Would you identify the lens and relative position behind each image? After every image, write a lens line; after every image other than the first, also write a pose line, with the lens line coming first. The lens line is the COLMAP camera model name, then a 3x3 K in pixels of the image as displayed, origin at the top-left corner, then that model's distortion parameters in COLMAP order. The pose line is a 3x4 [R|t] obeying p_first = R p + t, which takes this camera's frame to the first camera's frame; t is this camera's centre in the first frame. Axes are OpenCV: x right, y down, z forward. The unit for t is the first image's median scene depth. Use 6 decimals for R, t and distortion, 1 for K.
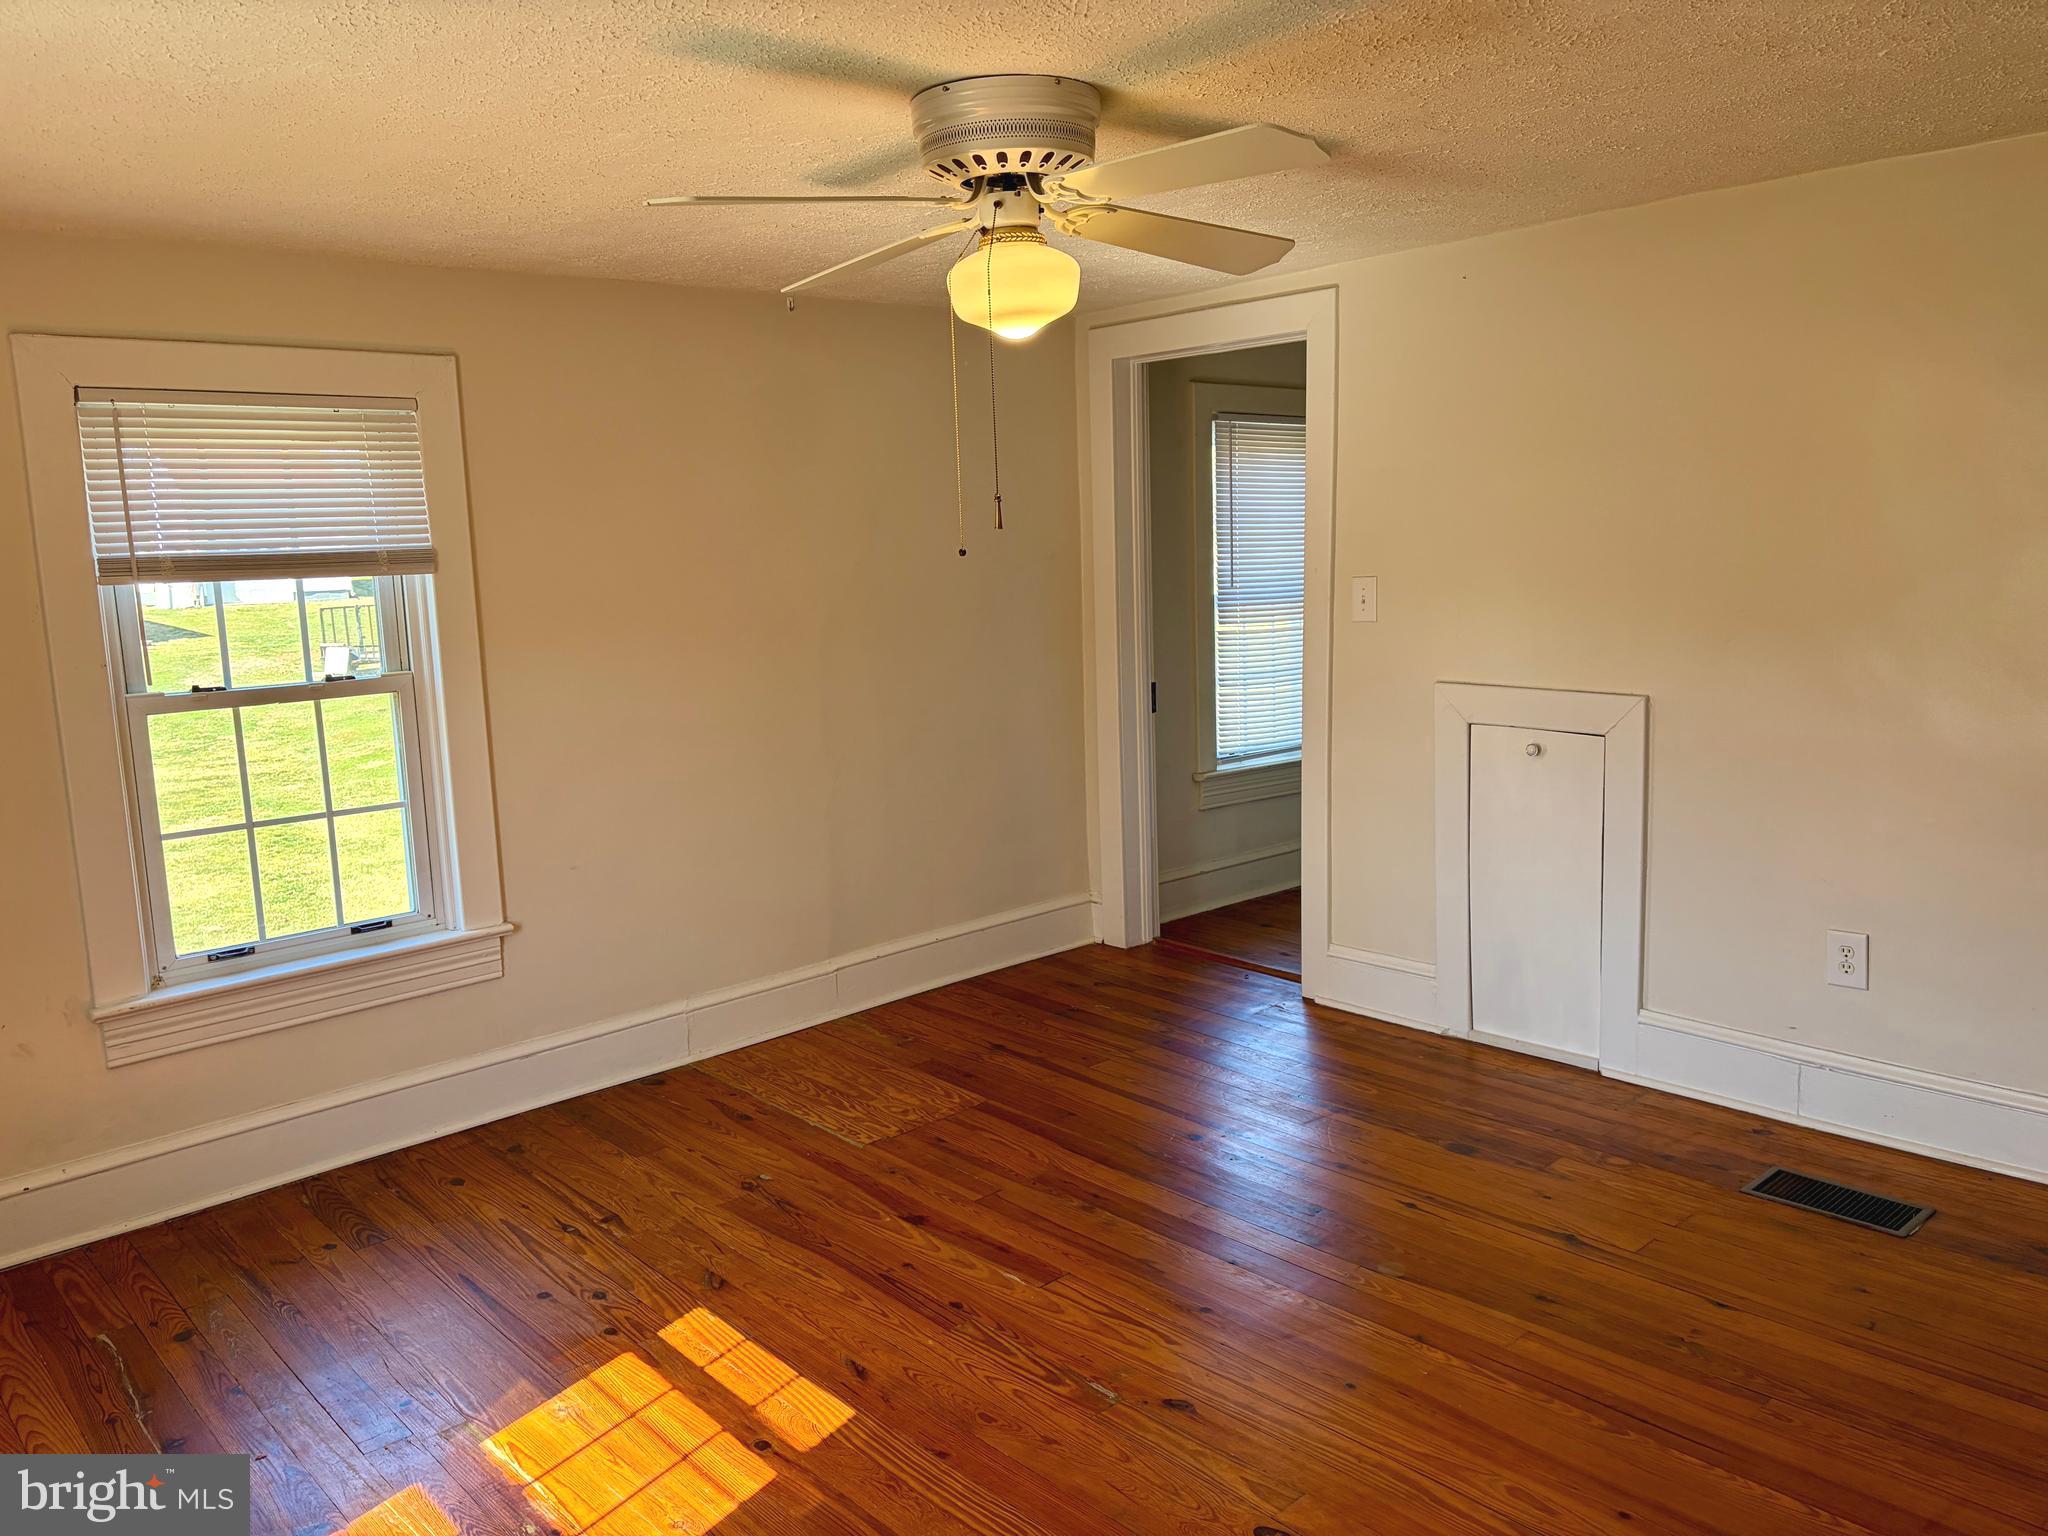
lens RADIAL K [[1539.8, 0, 1031.5], [0, 1539.8, 761.0], [0, 0, 1]] dist [0.084654, -0.093008]
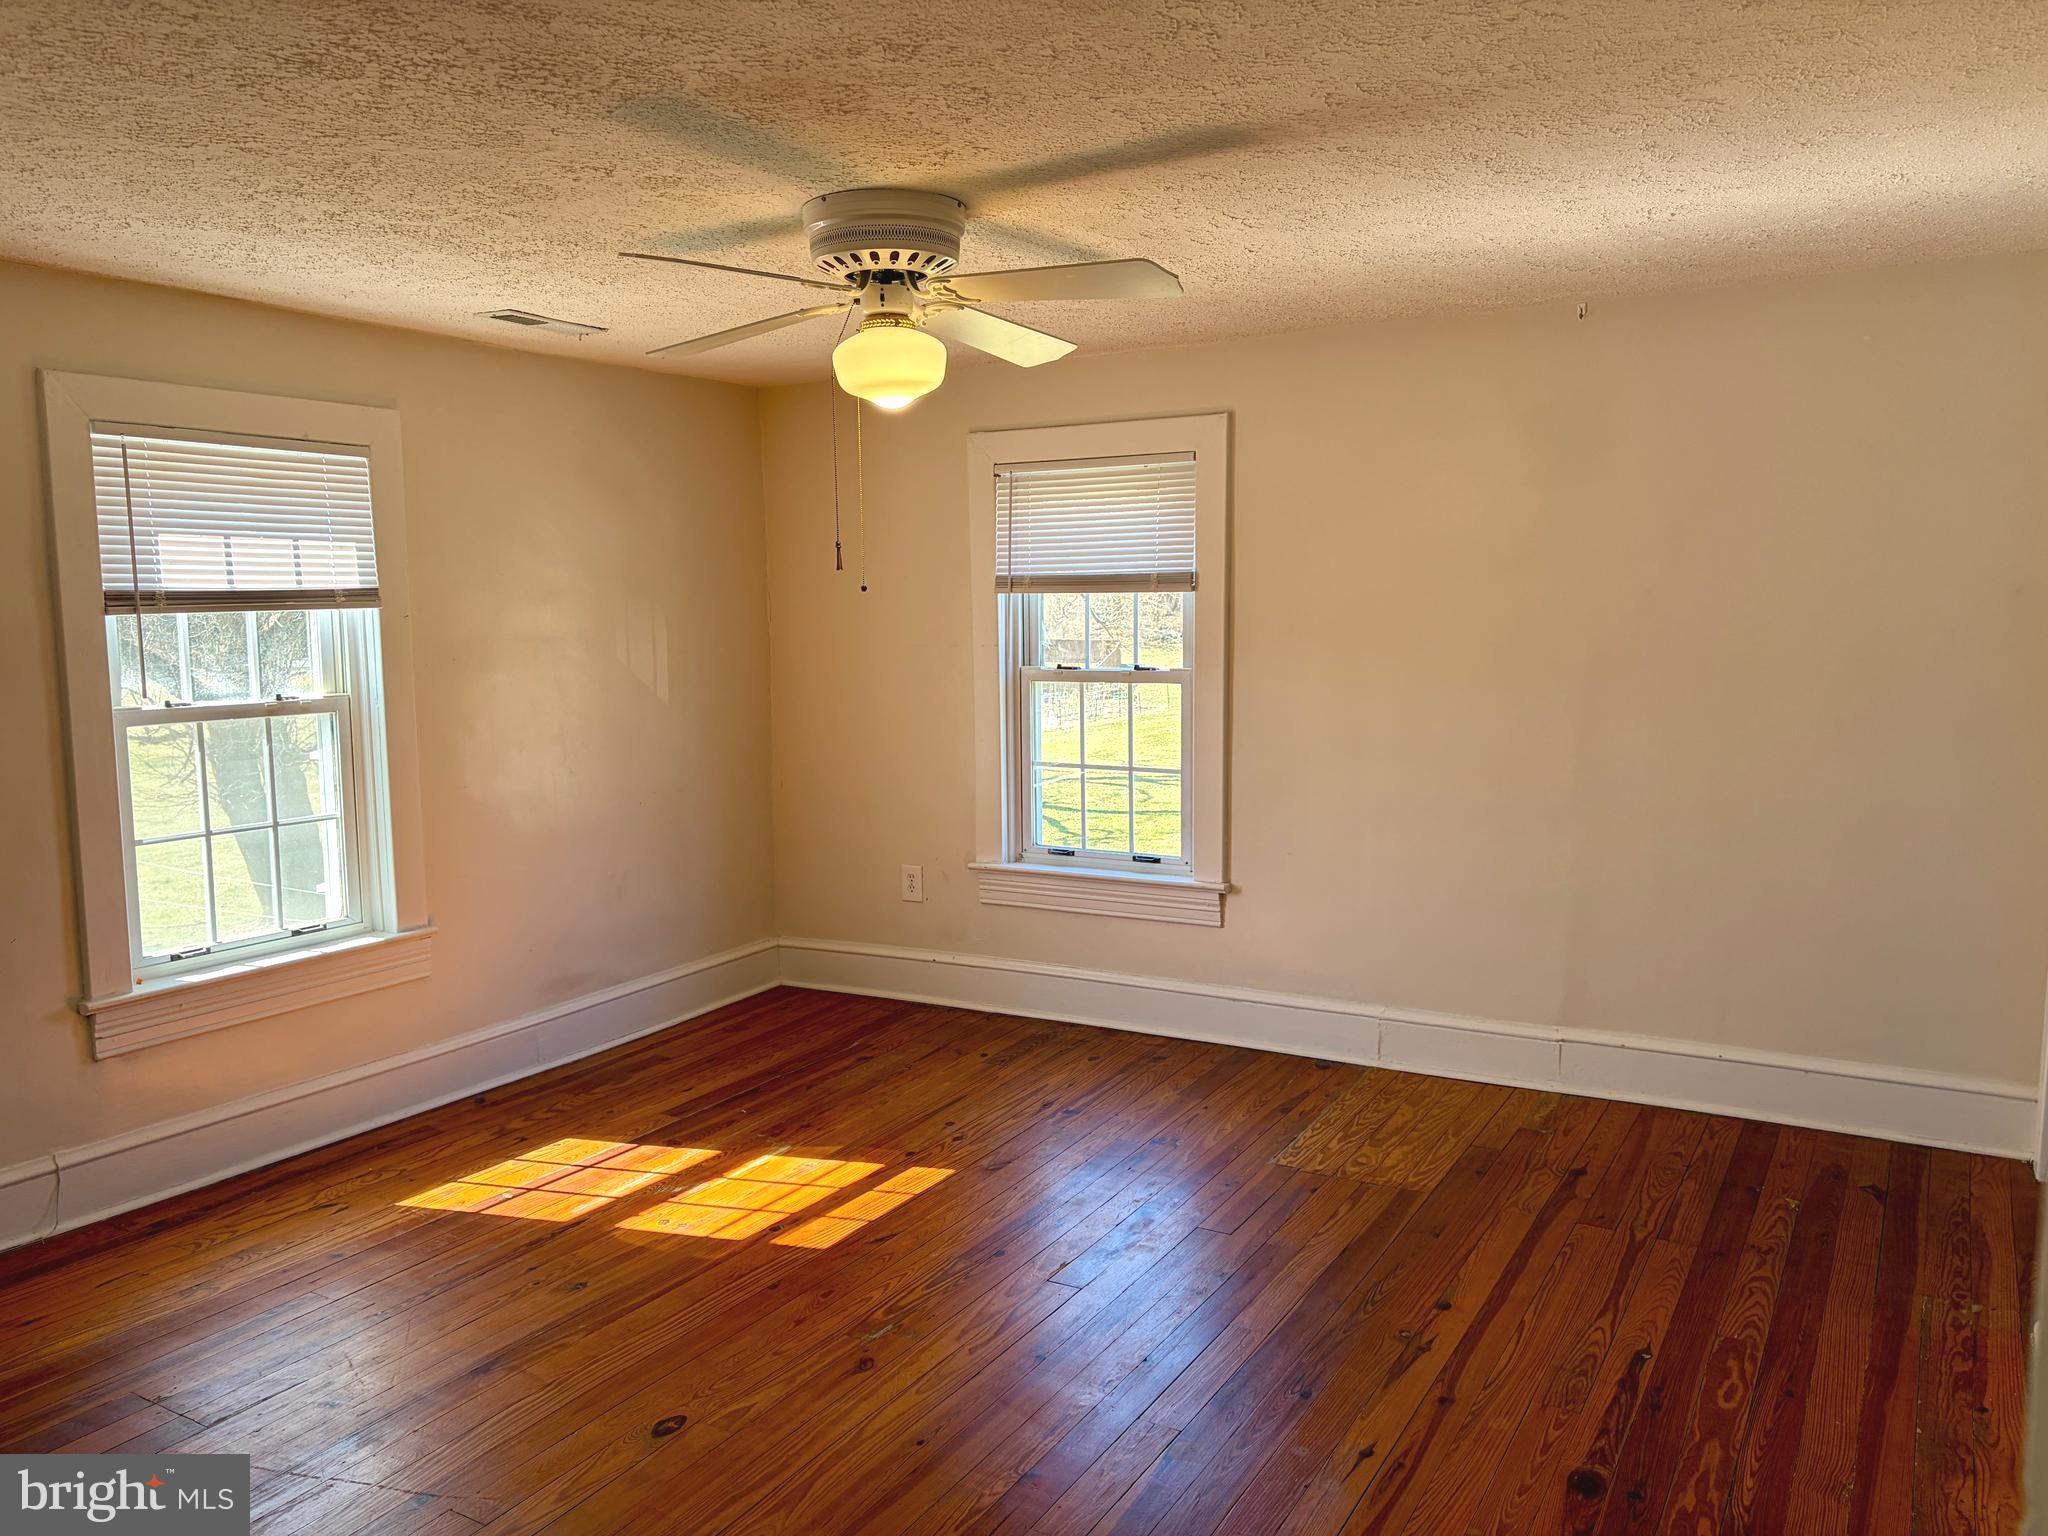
lens RADIAL K [[1539.8, 0, 1031.5], [0, 1539.8, 761.0], [0, 0, 1]] dist [0.084654, -0.093008]
pose [[0.299051, 0.134402, -0.944724, 0.781961], [-0.137412, 0.985778, 0.096745, -0.089389], [0.944291, 0.100885, 0.313267, 0.515200]]
